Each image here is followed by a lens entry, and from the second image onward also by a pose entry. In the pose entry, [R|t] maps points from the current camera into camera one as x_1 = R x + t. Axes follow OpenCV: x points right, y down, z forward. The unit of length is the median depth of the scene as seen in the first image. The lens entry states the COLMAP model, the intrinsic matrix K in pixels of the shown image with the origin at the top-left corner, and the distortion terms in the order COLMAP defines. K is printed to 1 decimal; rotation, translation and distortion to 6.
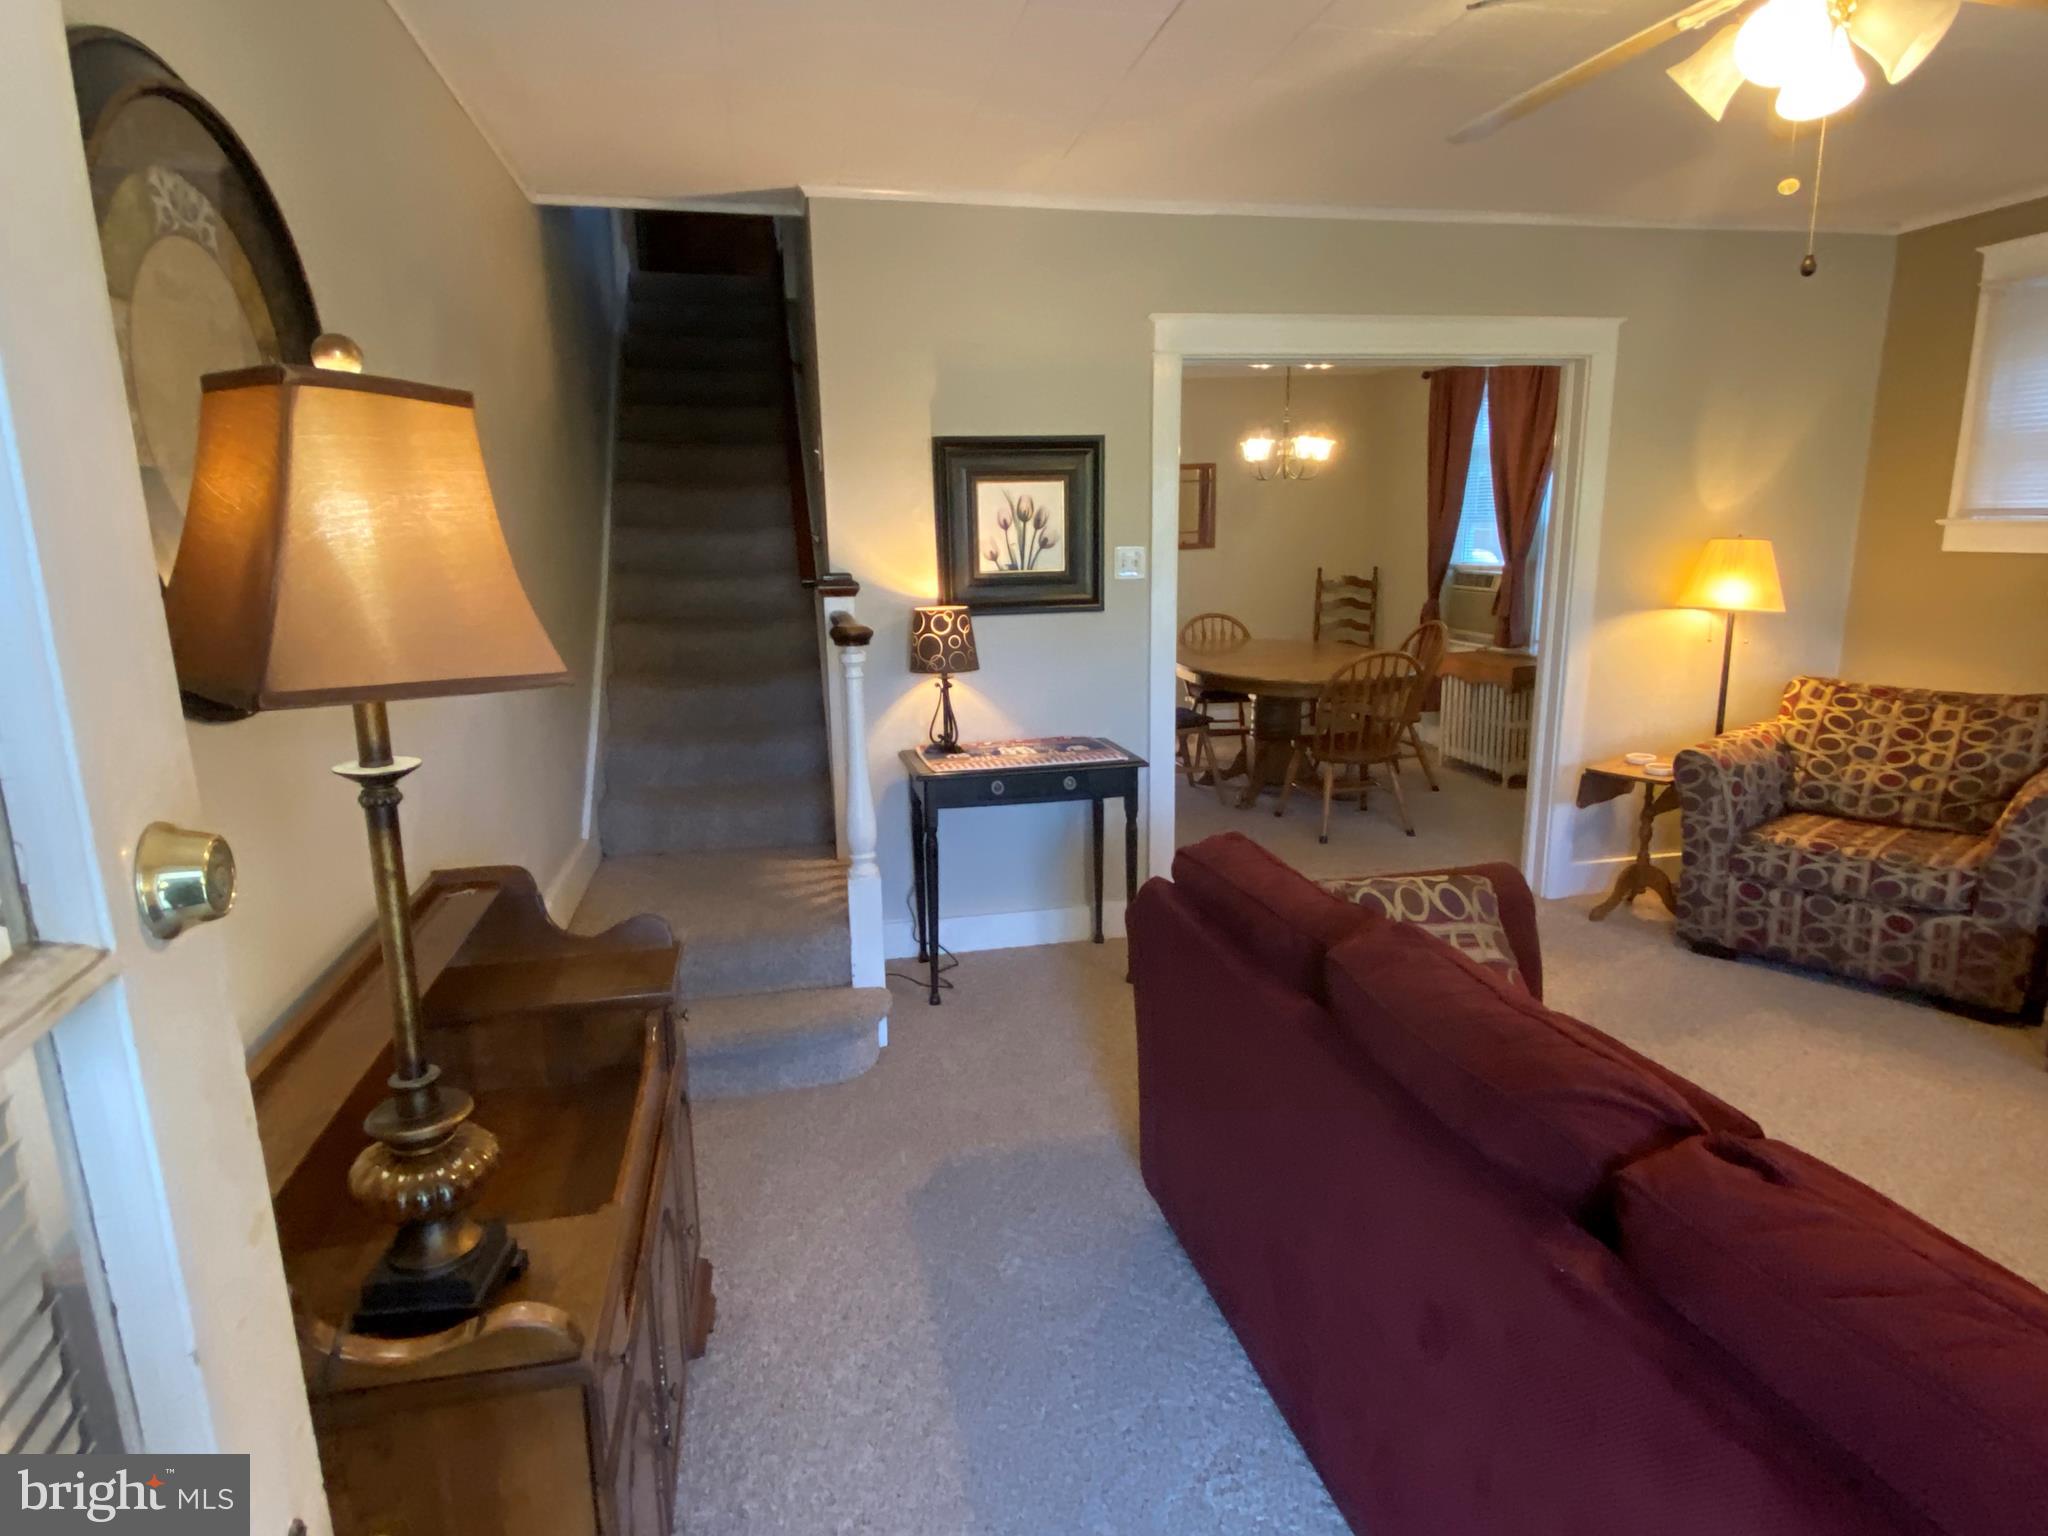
lens RADIAL K [[1139.5, 0, 1012.0], [0, 1139.5, 781.0], [0, 0, 1]] dist [0.045523, -0.043662]
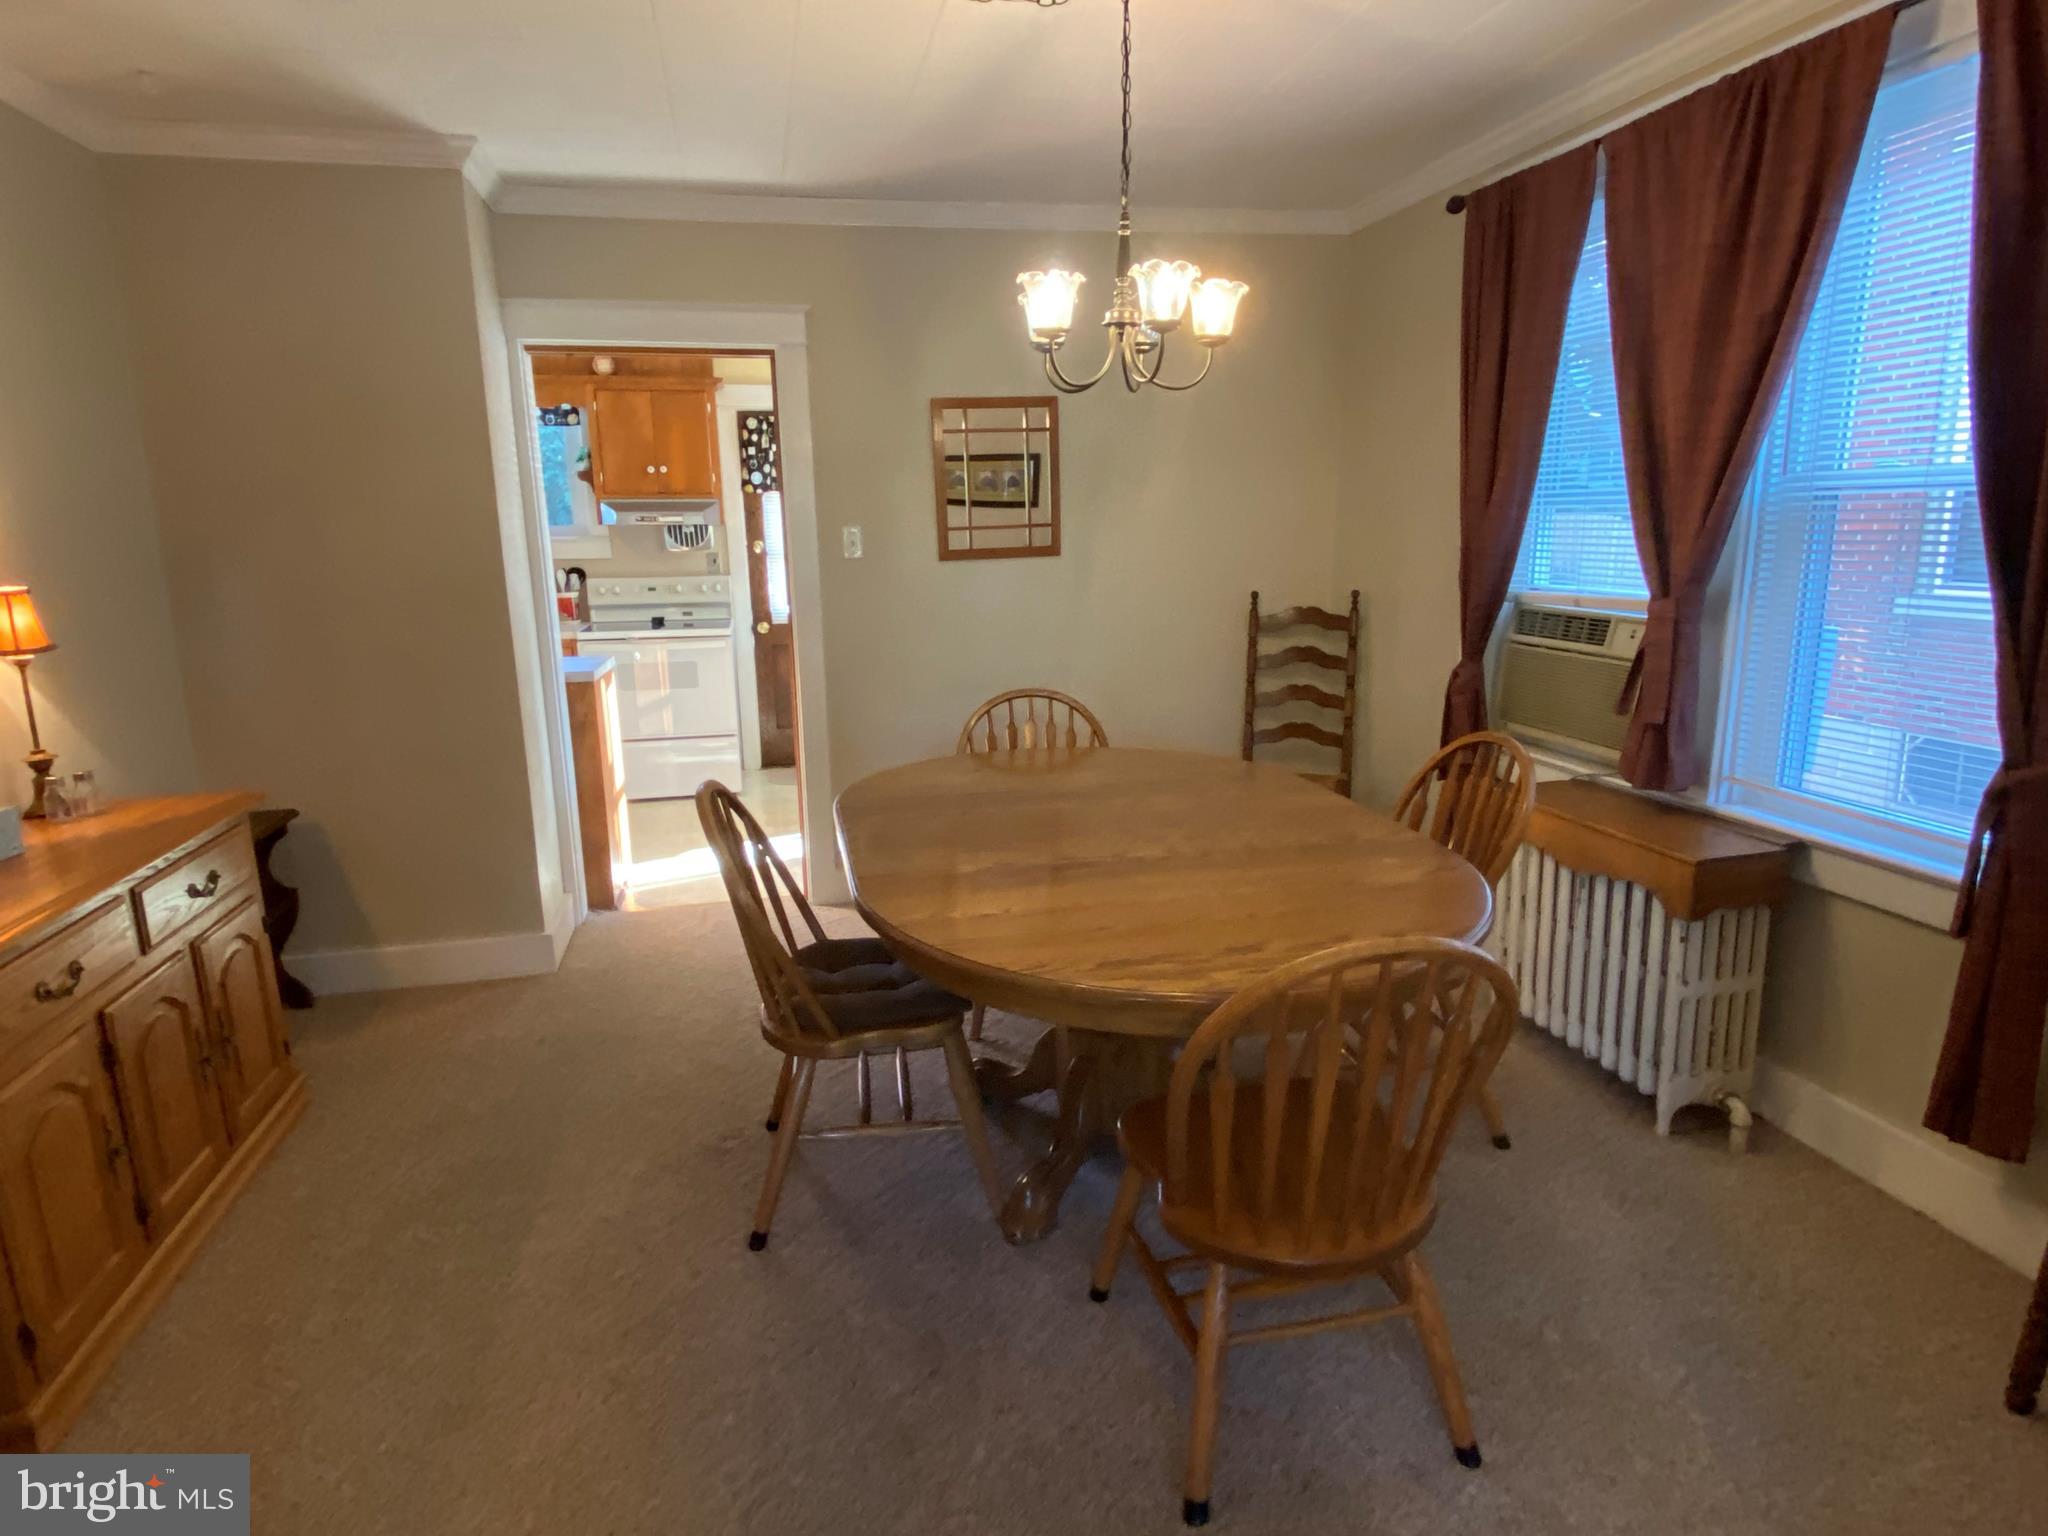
lens RADIAL K [[1139.5, 0, 1016.9], [0, 1139.5, 788.6], [0, 0, 1]] dist [0.045523, -0.043662]
pose [[0.999804, -0.005482, 0.019015, 0.306443], [0.005384, 0.999972, 0.005192, -0.202574], [-0.019043, -0.005089, 0.999806, 0.962710]]
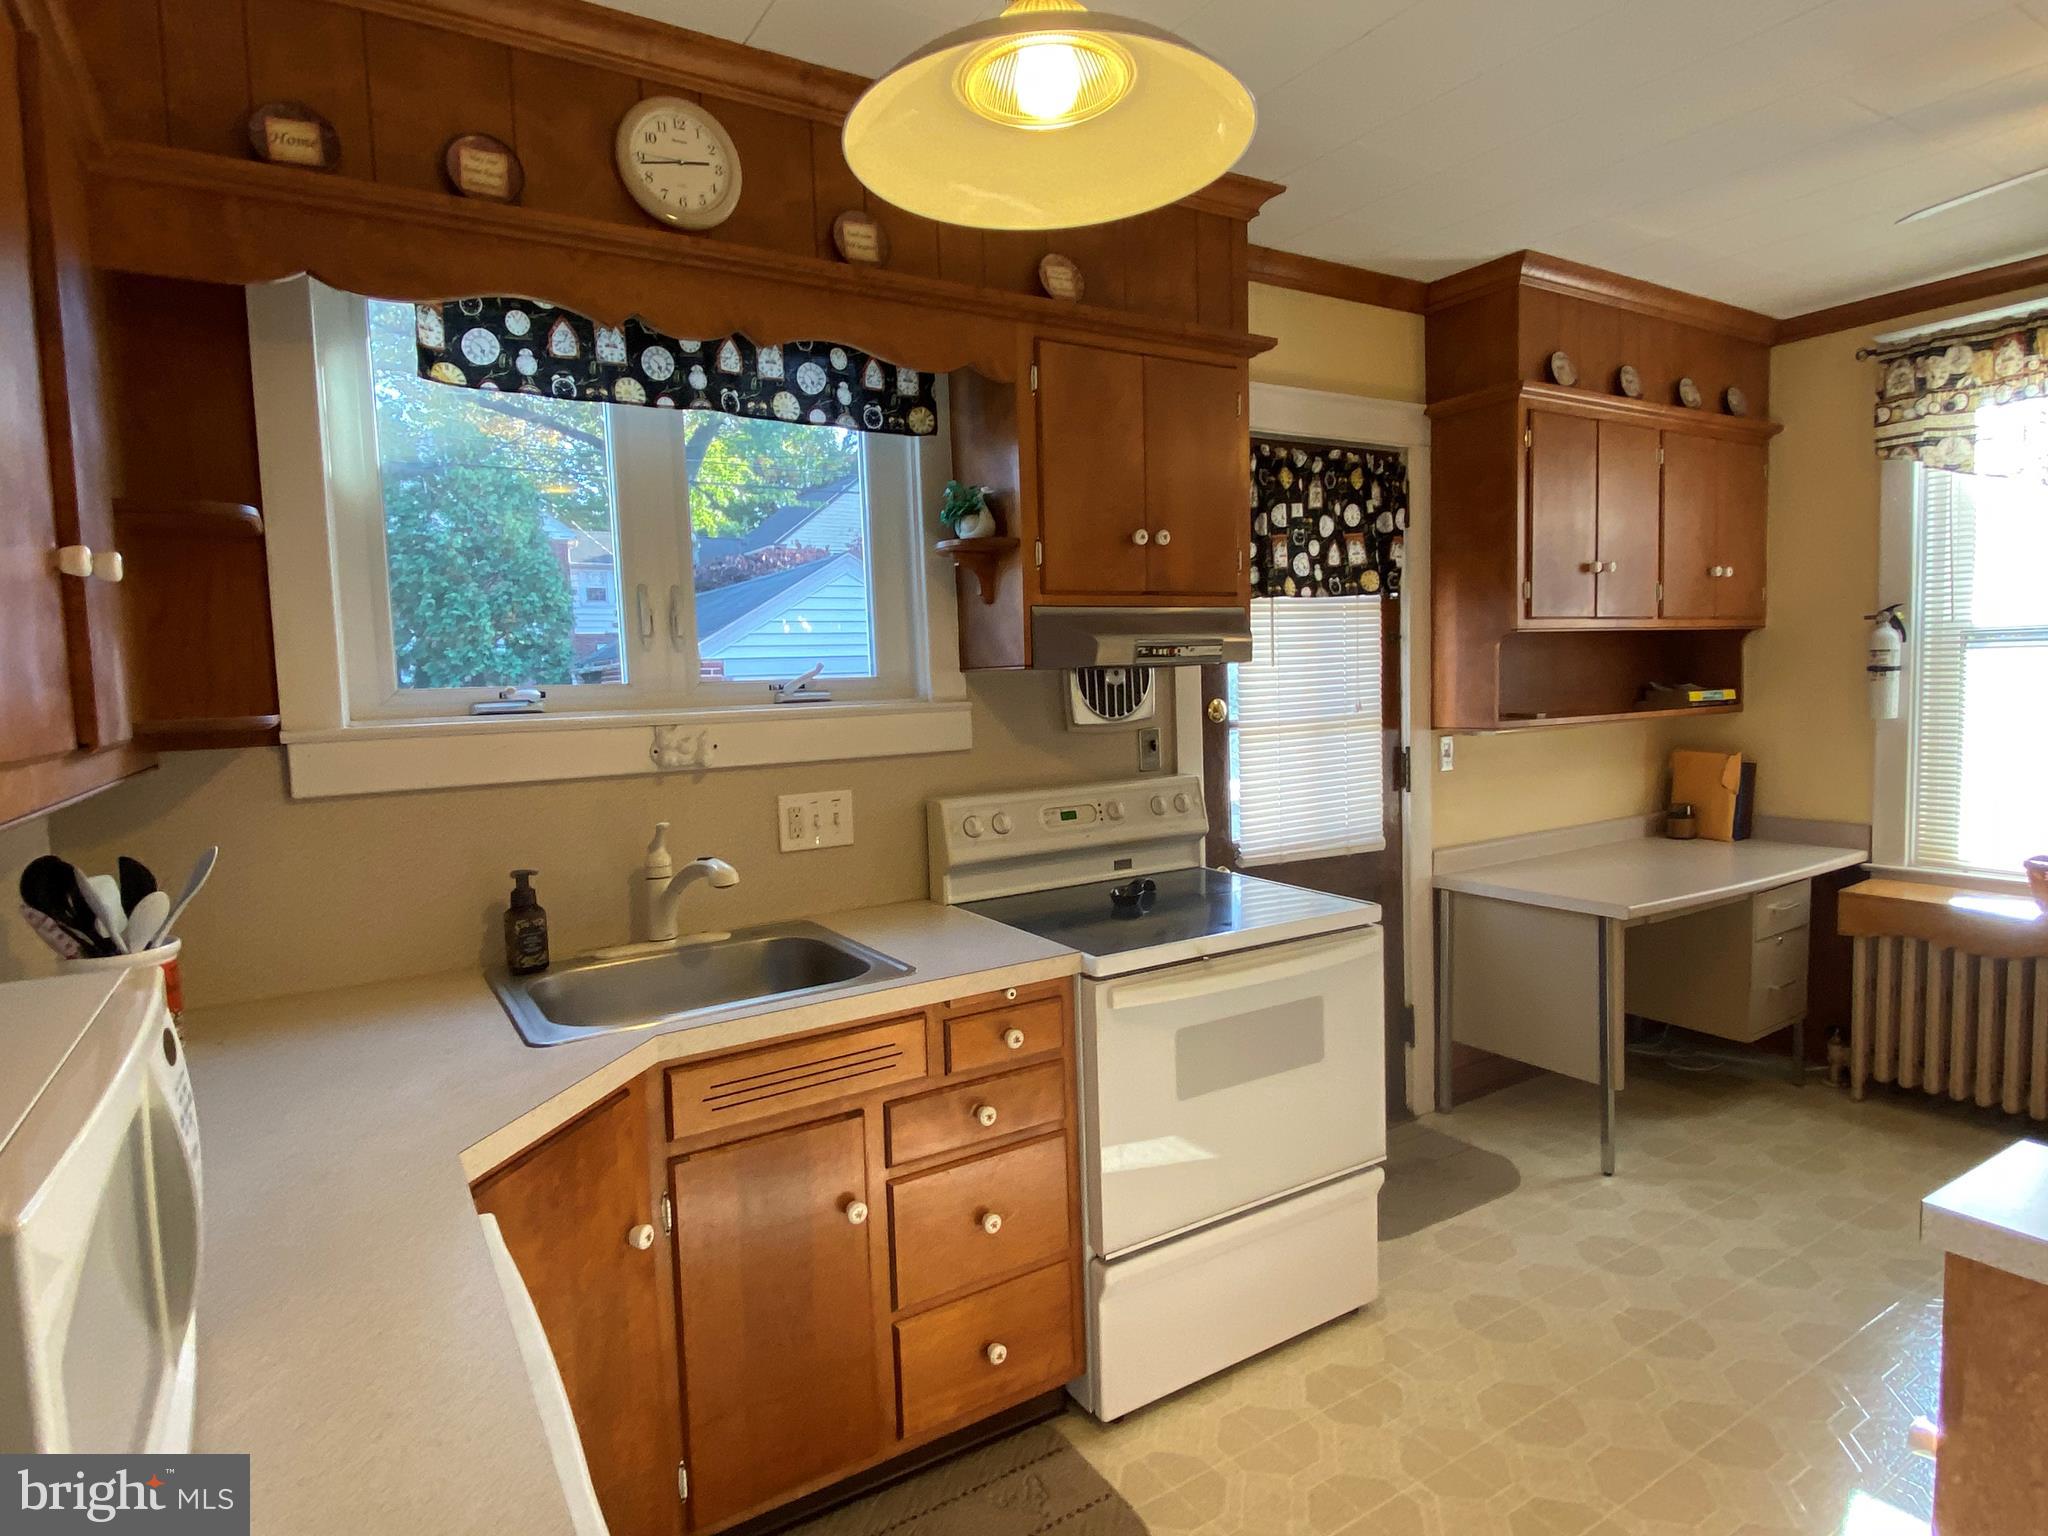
lens RADIAL K [[1109.2, 0, 1006.8], [0, 1109.2, 771.7], [0, 0, 1]] dist [0.026576, -0.028517]
pose [[0.943679, -0.046532, 0.327573, -0.397438], [0.094292, 0.986827, -0.131460, -0.412116], [-0.317141, 0.154944, 0.935636, 1.934883]]
